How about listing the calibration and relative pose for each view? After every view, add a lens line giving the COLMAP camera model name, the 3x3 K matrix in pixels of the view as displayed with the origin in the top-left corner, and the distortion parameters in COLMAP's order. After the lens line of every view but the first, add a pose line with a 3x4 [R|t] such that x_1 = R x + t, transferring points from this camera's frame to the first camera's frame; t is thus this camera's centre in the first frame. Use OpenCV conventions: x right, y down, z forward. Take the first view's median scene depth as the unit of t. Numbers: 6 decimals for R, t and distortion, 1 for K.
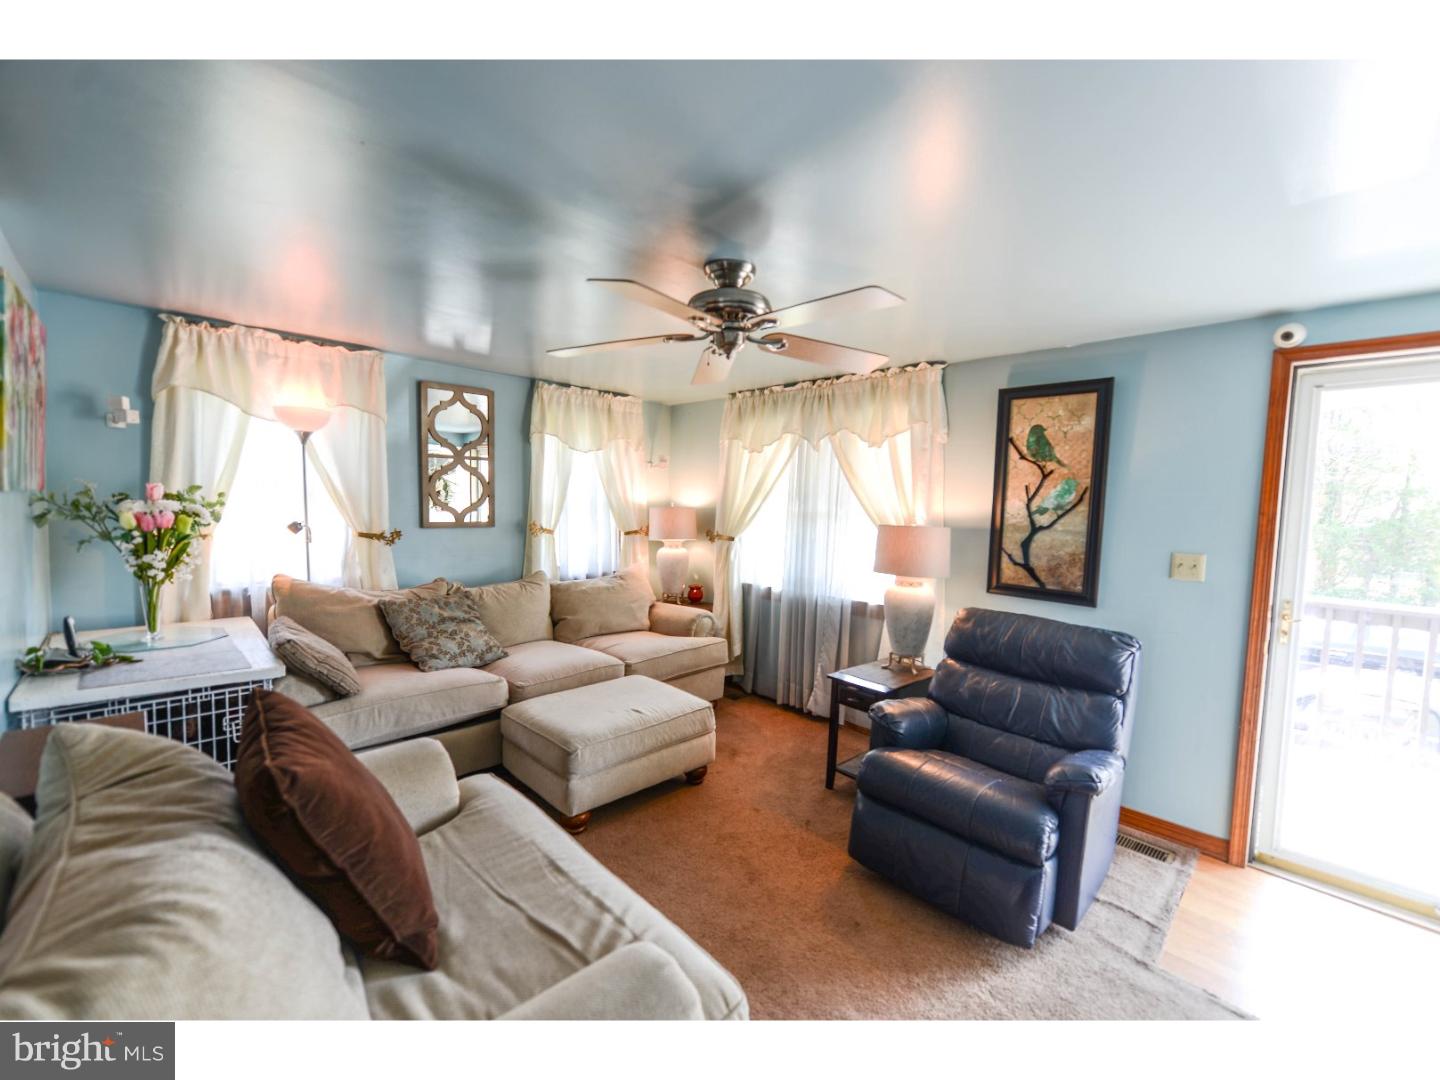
lens RADIAL K [[613.9, 0, 719.7], [0, 613.9, 532.3], [0, 0, 1]] dist [0.000016, 0.000000]
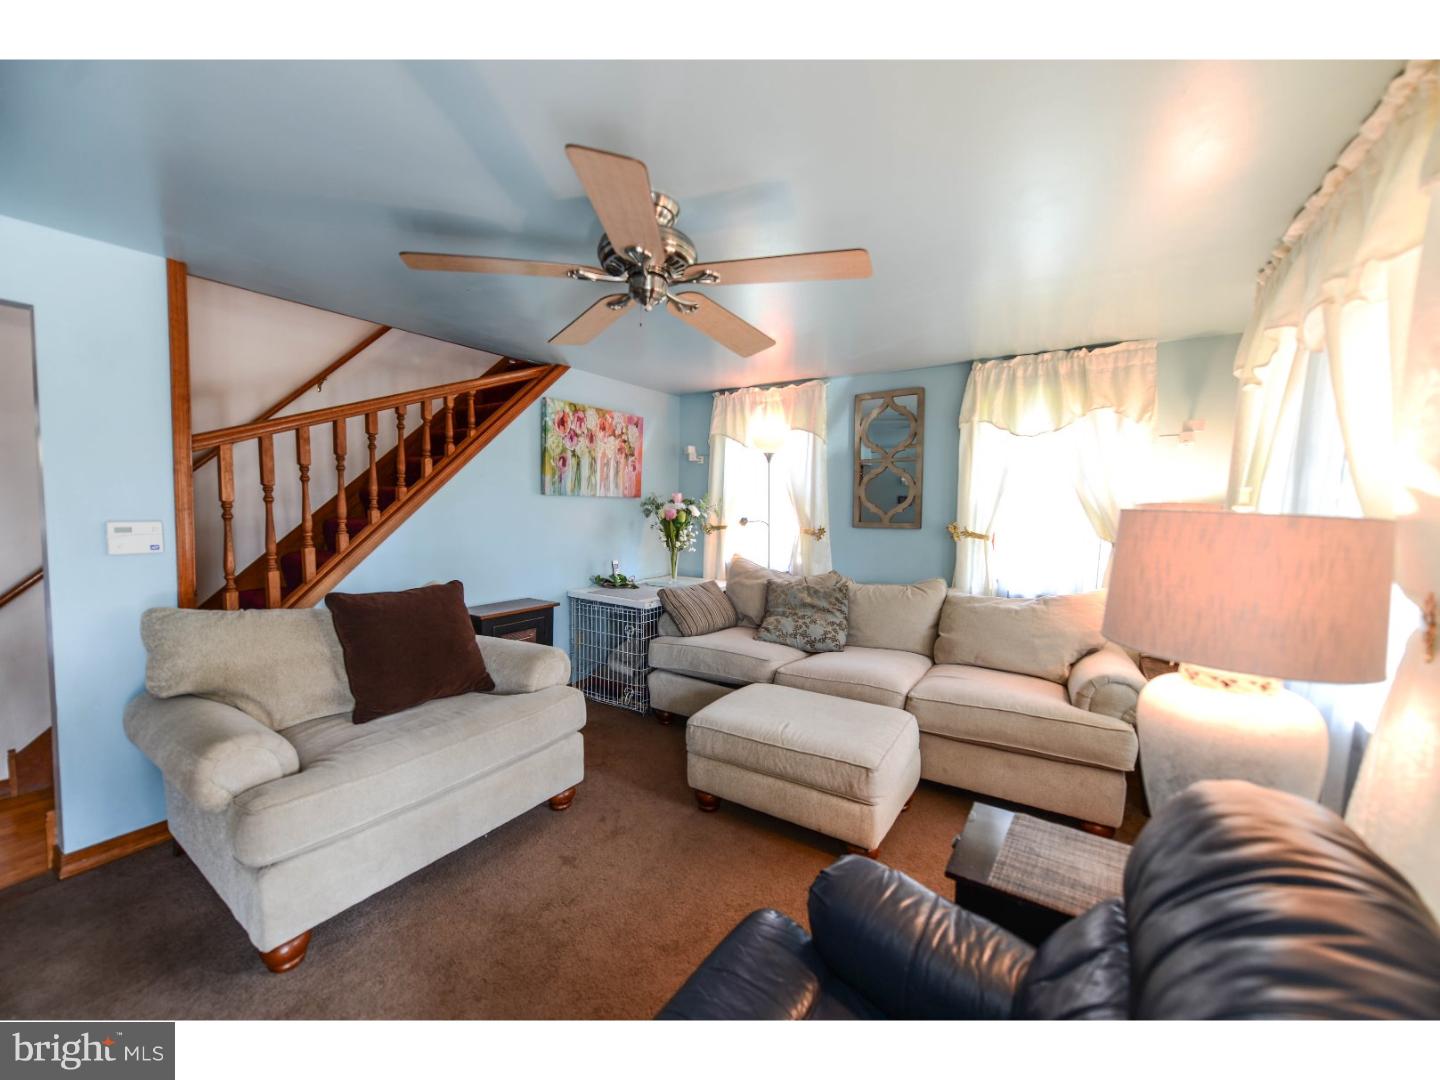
lens RADIAL K [[558.8, 0, 716.3], [0, 558.8, 546.5], [0, 0, 1]] dist [0.001744, -0.000505]
pose [[0.209173, 0.036466, -0.977198, 0.492920], [-0.059351, 0.997936, 0.024535, 0.018552], [0.976076, 0.052866, 0.210906, 0.588073]]
